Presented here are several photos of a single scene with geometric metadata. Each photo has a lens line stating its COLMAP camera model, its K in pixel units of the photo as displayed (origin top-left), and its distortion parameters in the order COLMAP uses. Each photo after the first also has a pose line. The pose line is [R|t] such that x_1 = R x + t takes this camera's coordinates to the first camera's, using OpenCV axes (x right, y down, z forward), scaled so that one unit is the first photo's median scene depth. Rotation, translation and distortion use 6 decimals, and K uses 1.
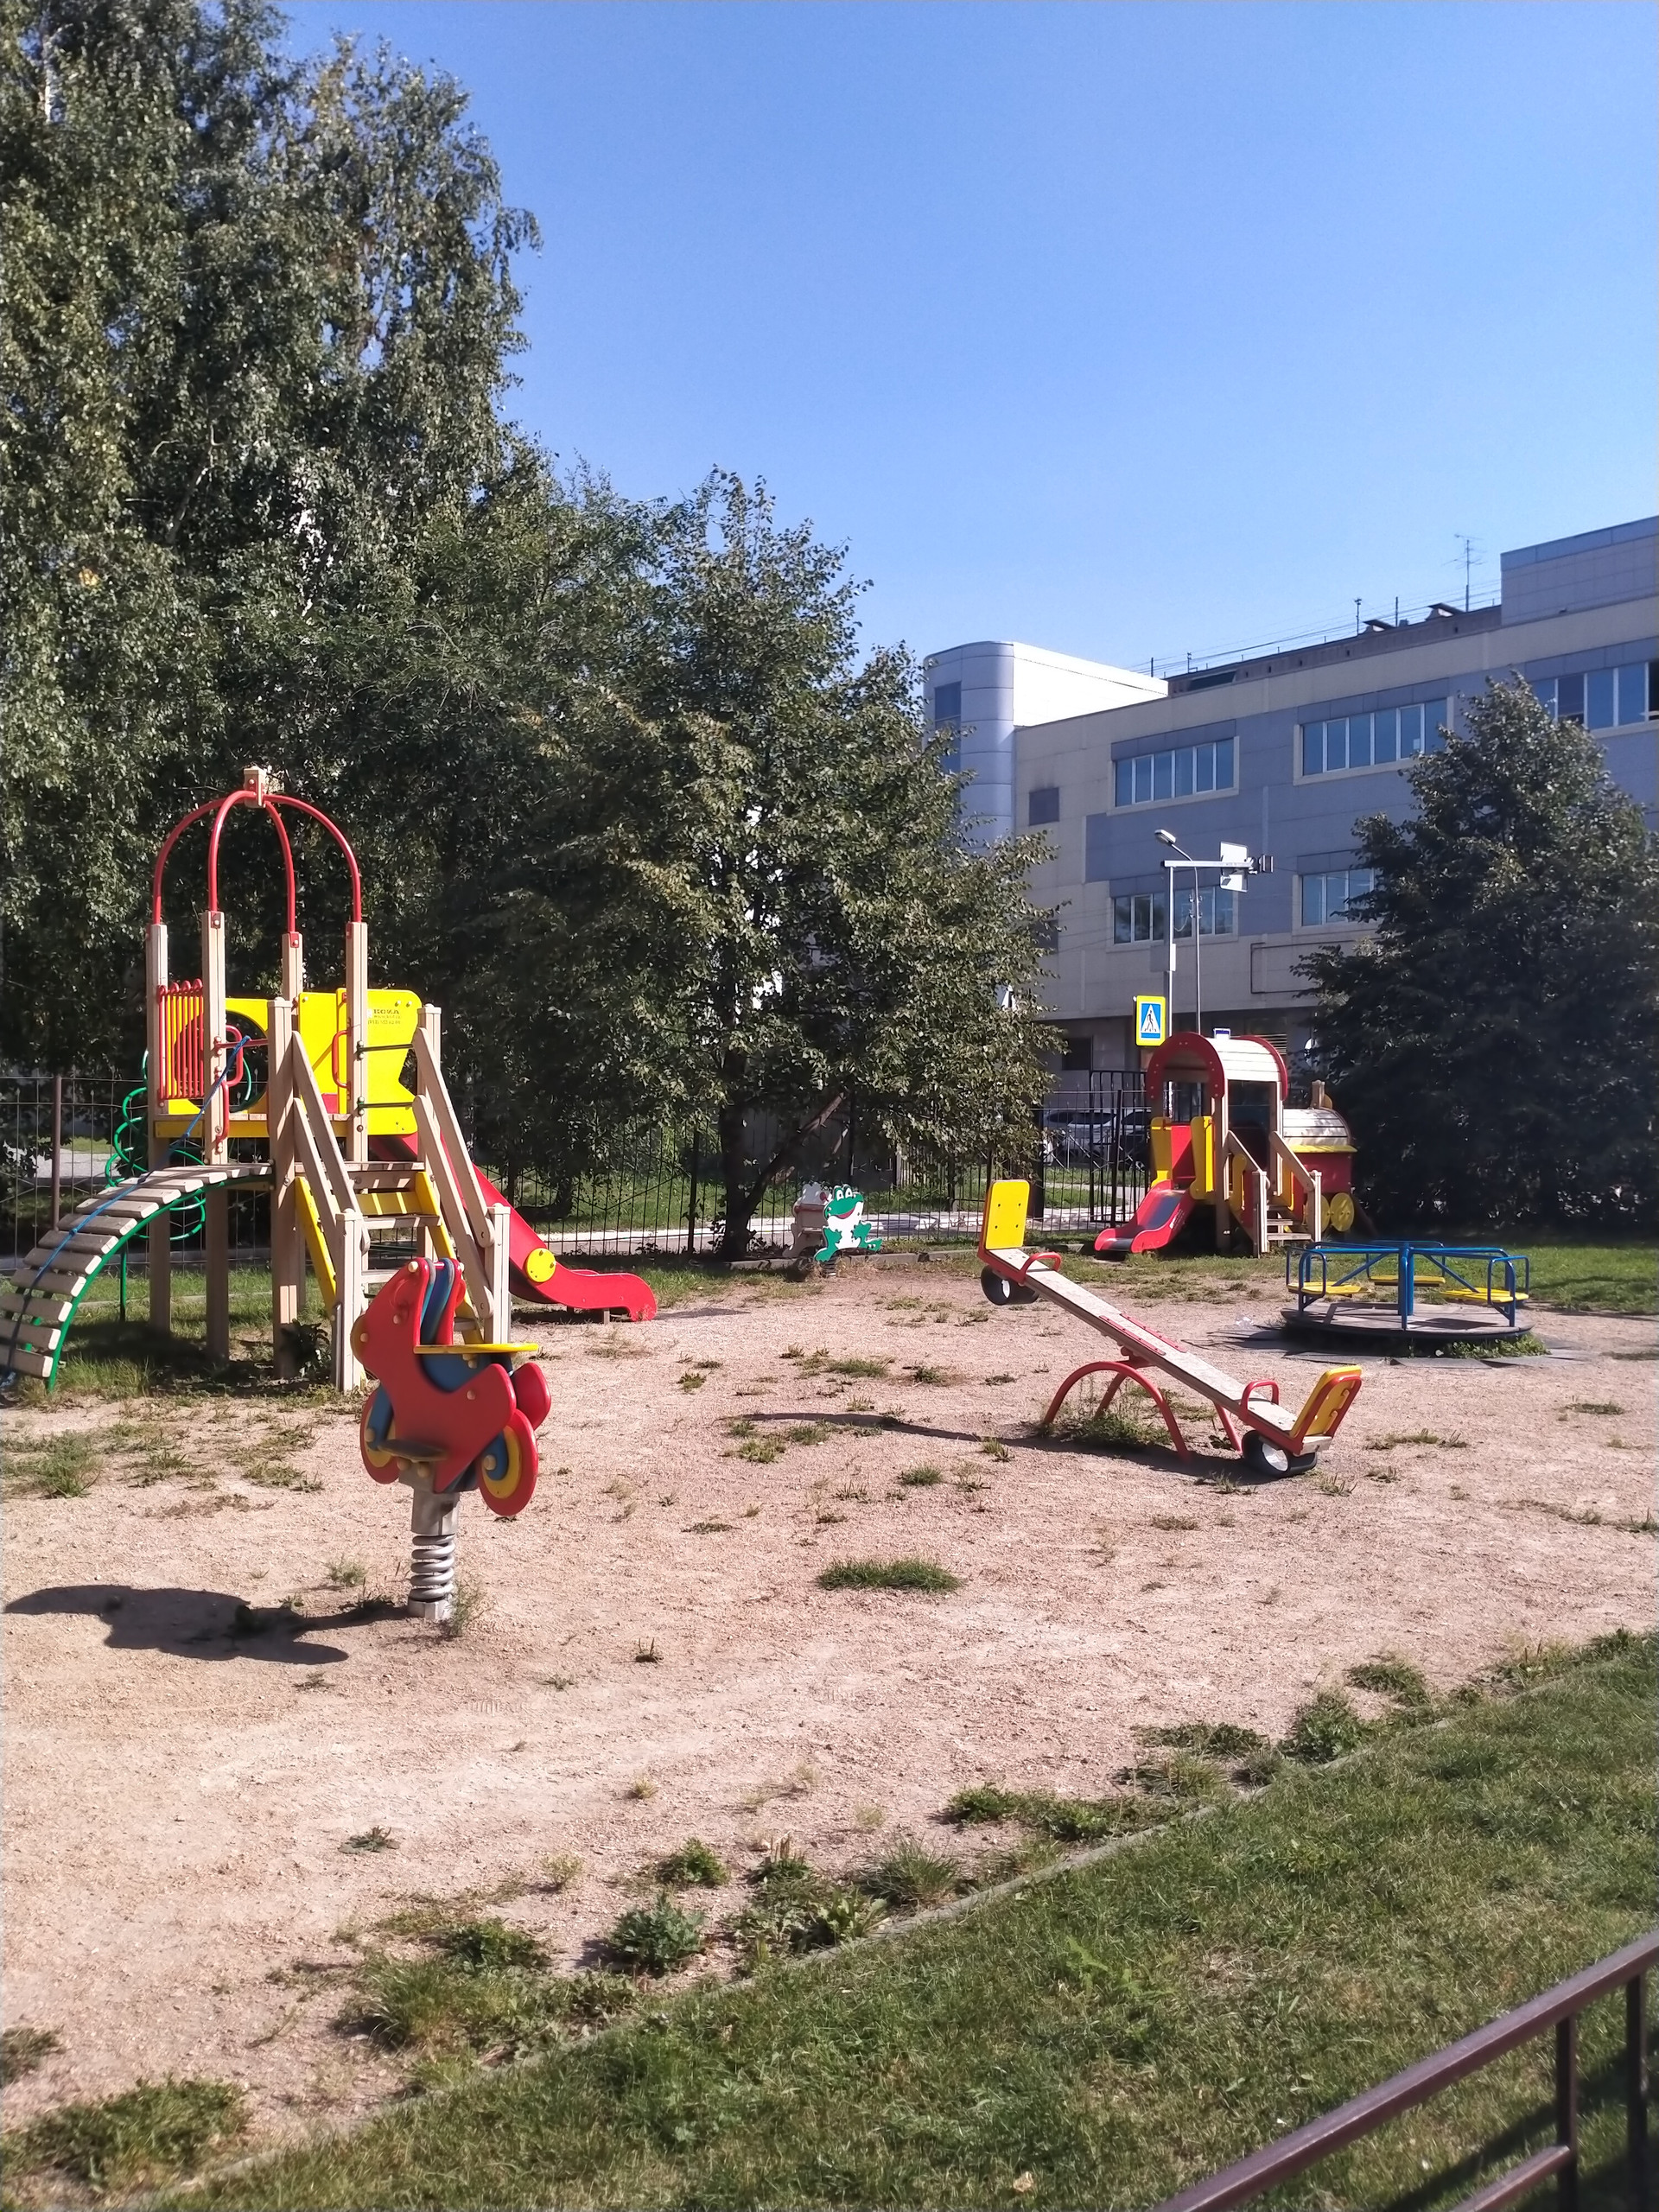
lens RADIAL K [[1868.3, 0, 815.9], [0, 1868.3, 1104.9], [0, 0, 1]] dist [0.076707, -0.170201]
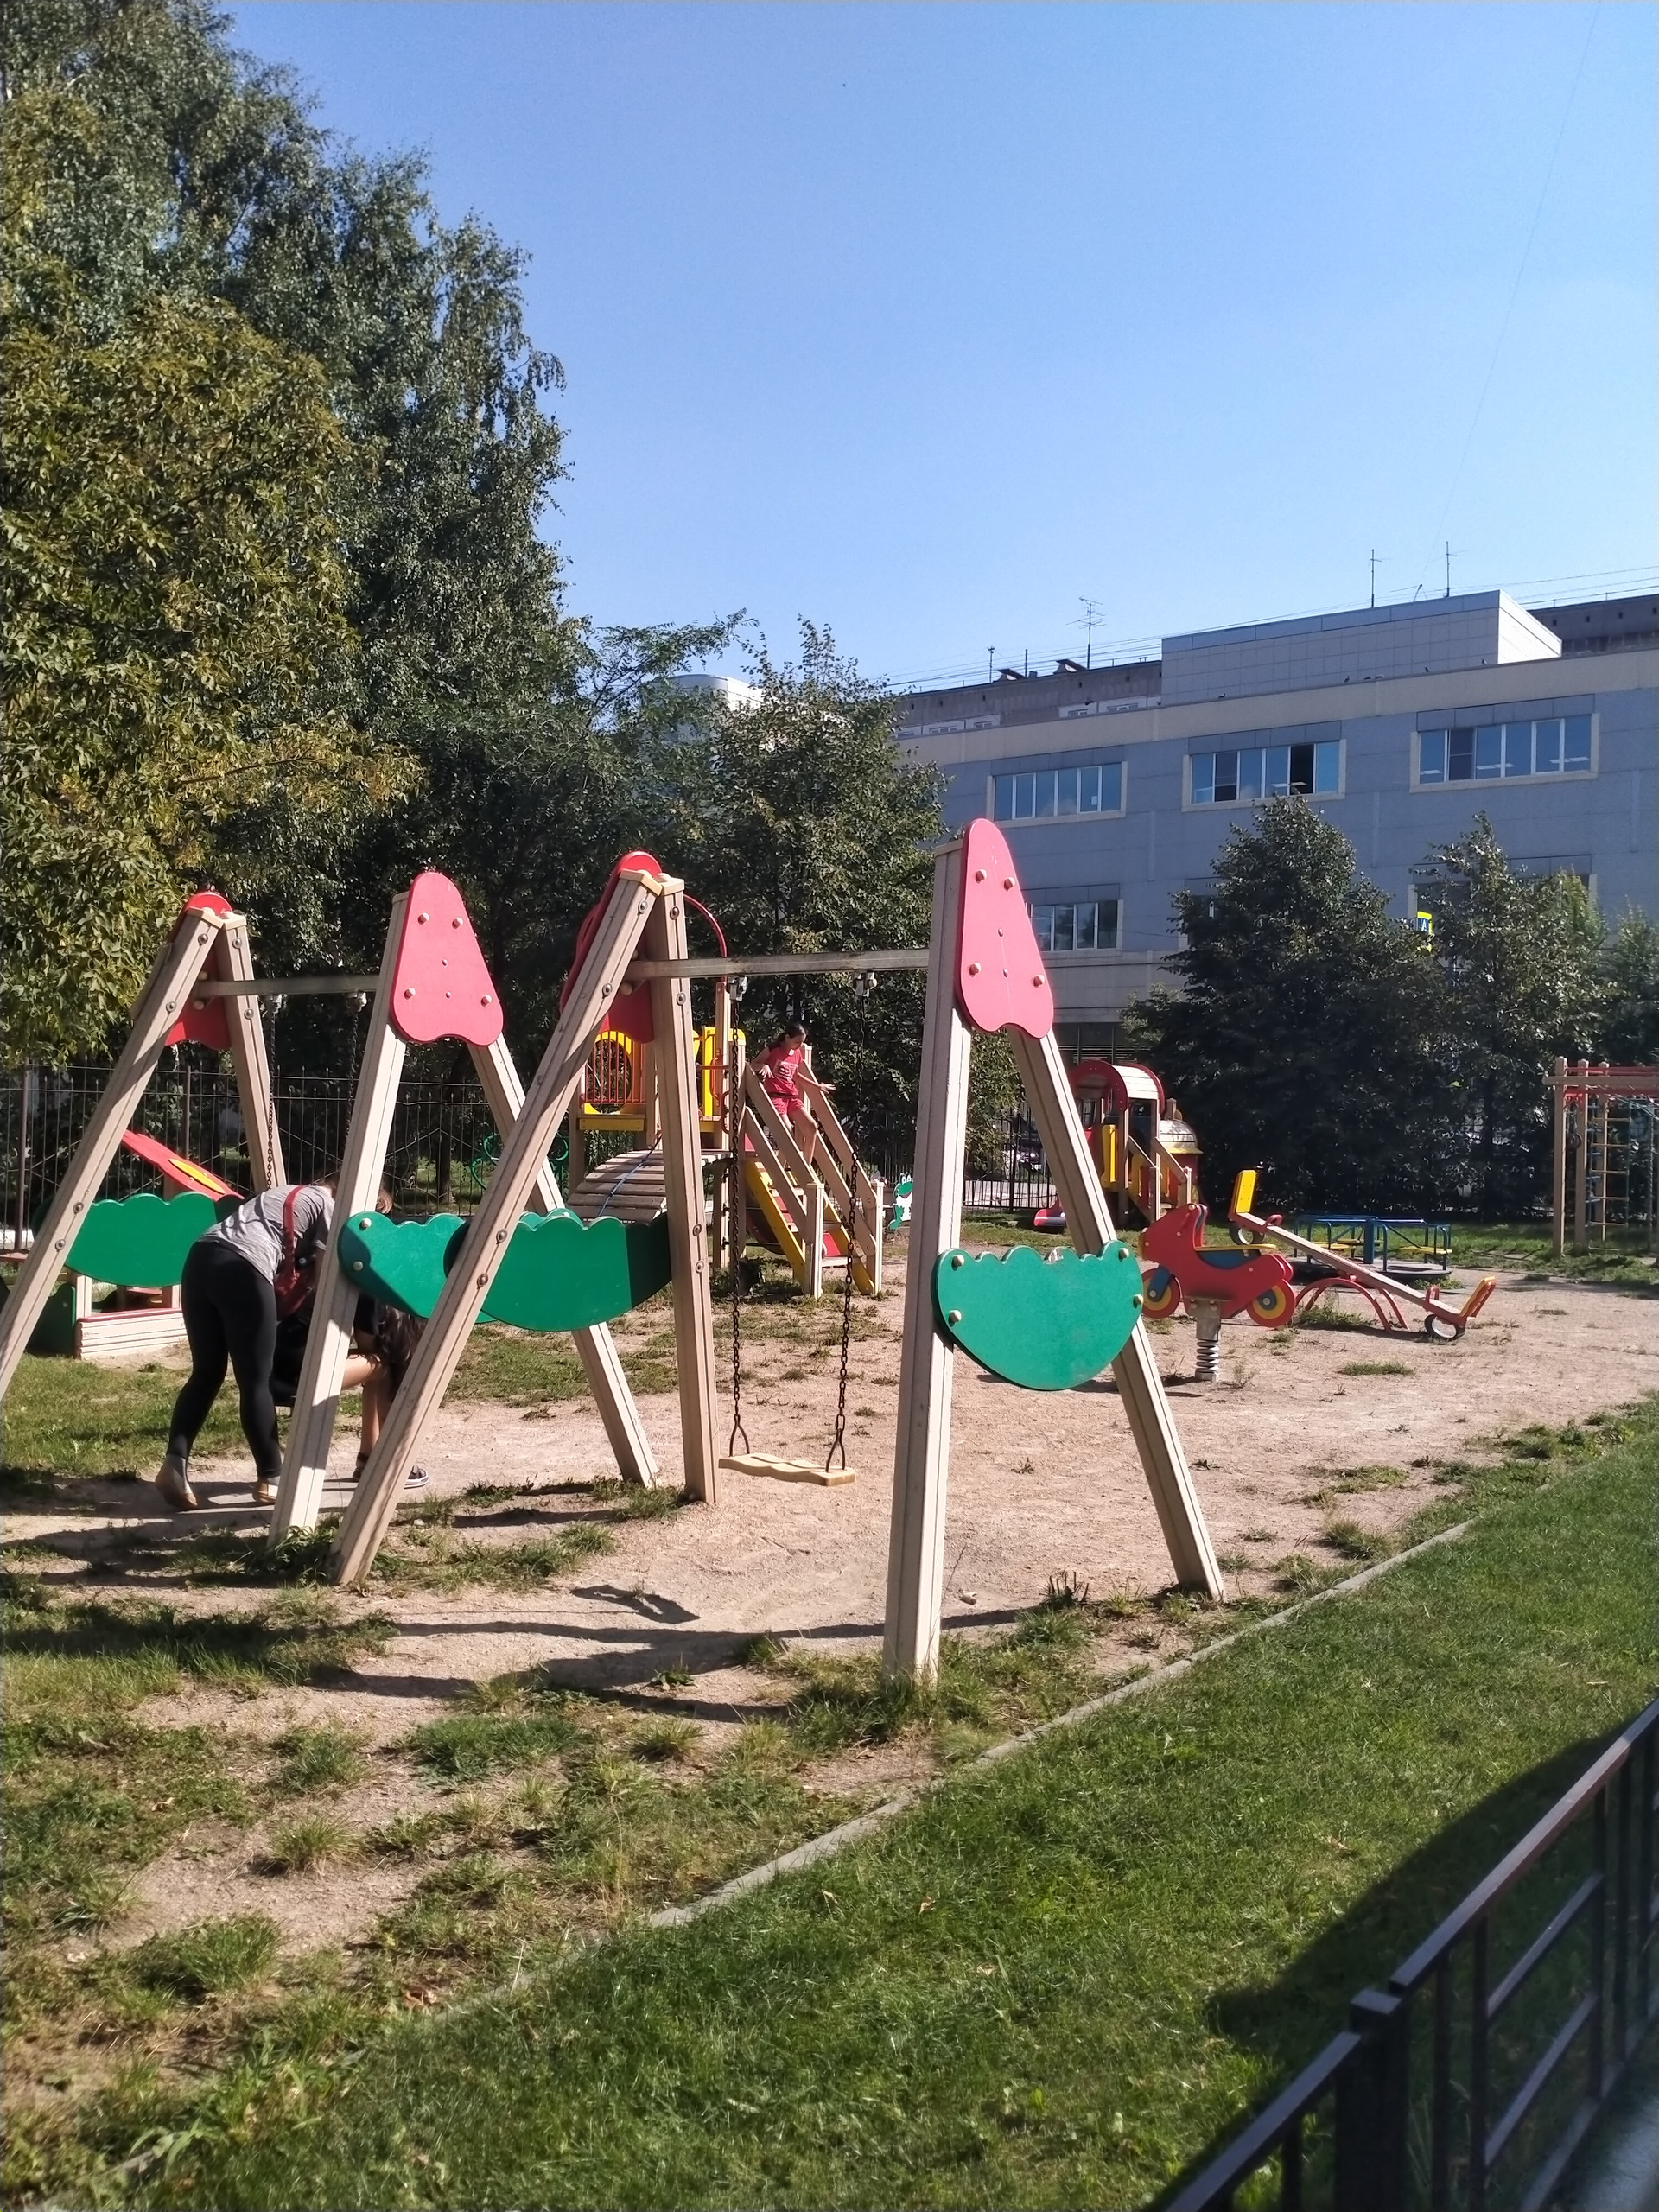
lens RADIAL K [[1868.3, 0, 815.9], [0, 1868.3, 1104.9], [0, 0, 1]] dist [0.076707, -0.170201]
pose [[0.973818, 0.020120, 0.226435, -0.253448], [-0.020745, 0.999785, 0.000381, -0.003733], [-0.226379, -0.005068, 0.974026, -0.202892]]
